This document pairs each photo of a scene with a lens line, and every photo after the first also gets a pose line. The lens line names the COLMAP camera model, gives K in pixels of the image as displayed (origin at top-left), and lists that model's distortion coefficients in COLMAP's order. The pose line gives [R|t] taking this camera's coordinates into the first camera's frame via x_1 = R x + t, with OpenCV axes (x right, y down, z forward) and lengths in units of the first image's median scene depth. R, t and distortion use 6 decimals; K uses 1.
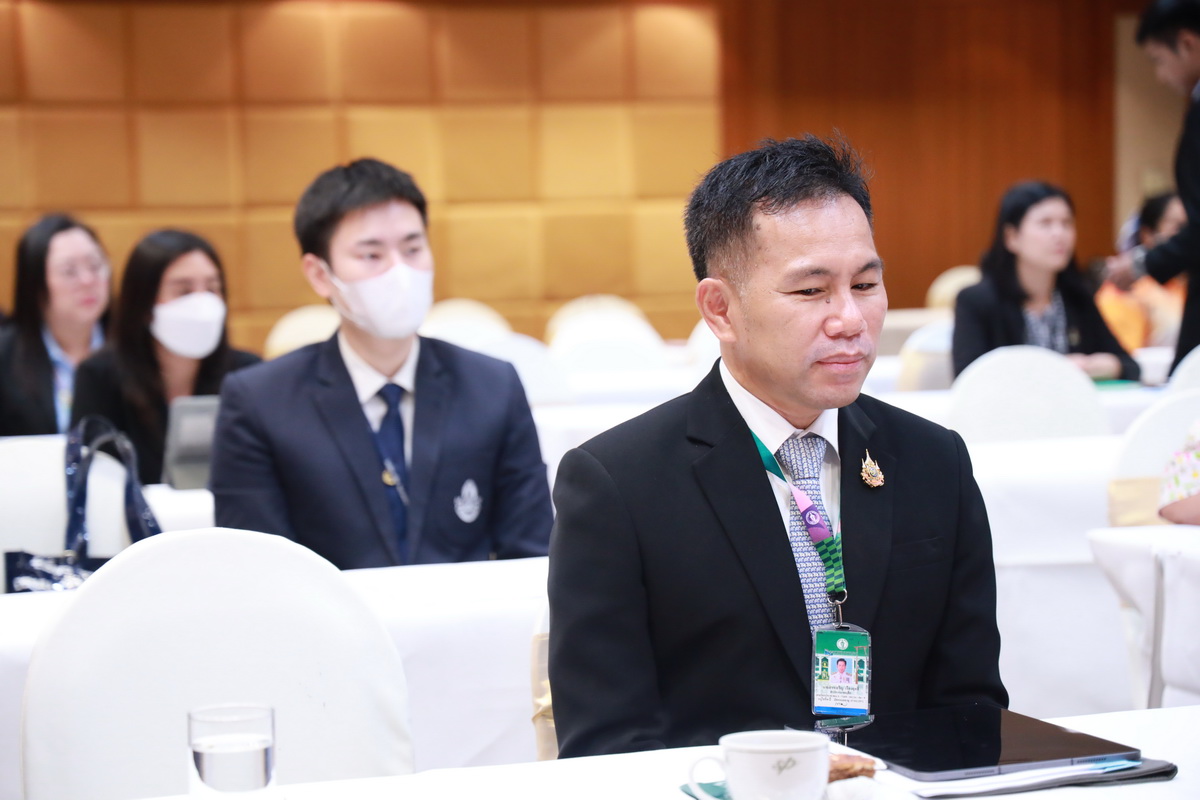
lens RADIAL K [[3081.2, 0, 600.0], [0, 3081.2, 400.0], [0, 0, 1]] dist [-0.003412, -0.112379]
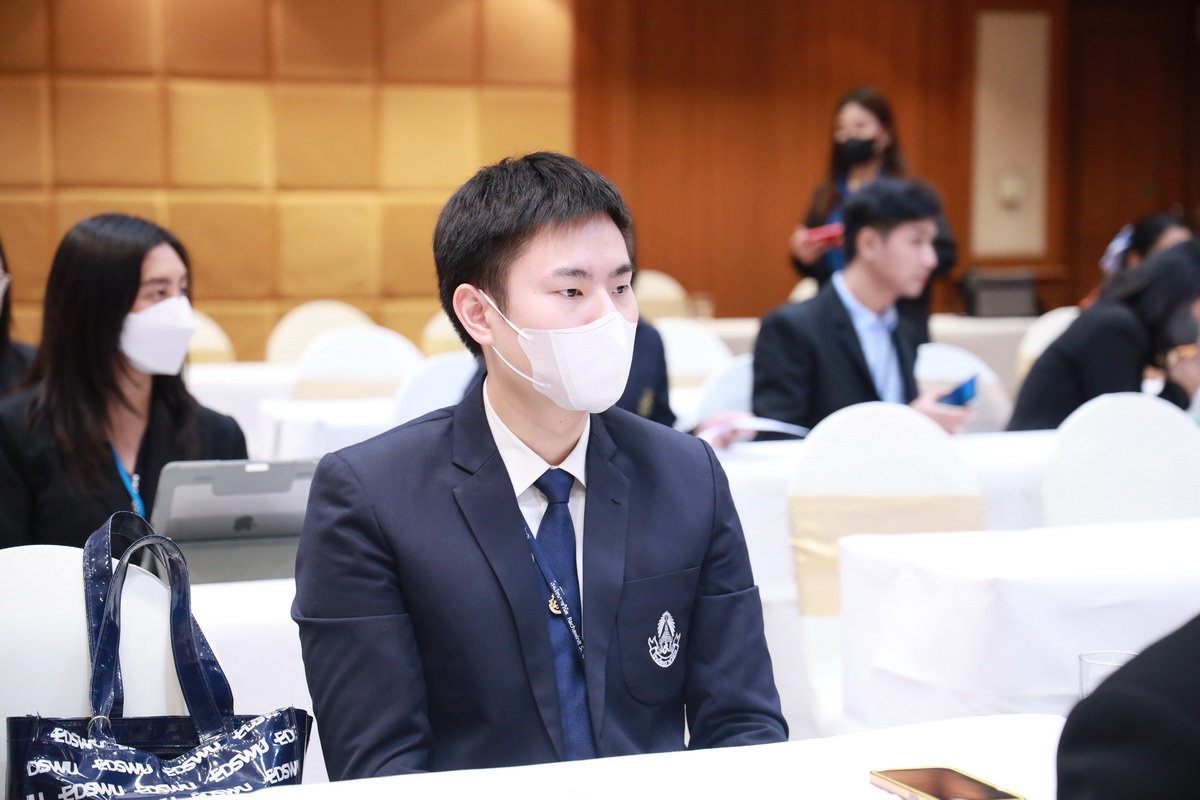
lens RADIAL K [[2916.9, 0, 600.0], [0, 2916.9, 400.0], [0, 0, 1]] dist [-0.005318, 0.712954]
pose [[0.994029, 0.024345, 0.106364, -0.128107], [-0.025305, 0.999650, 0.007679, -0.026431], [-0.106140, -0.010324, 0.994298, 0.338492]]
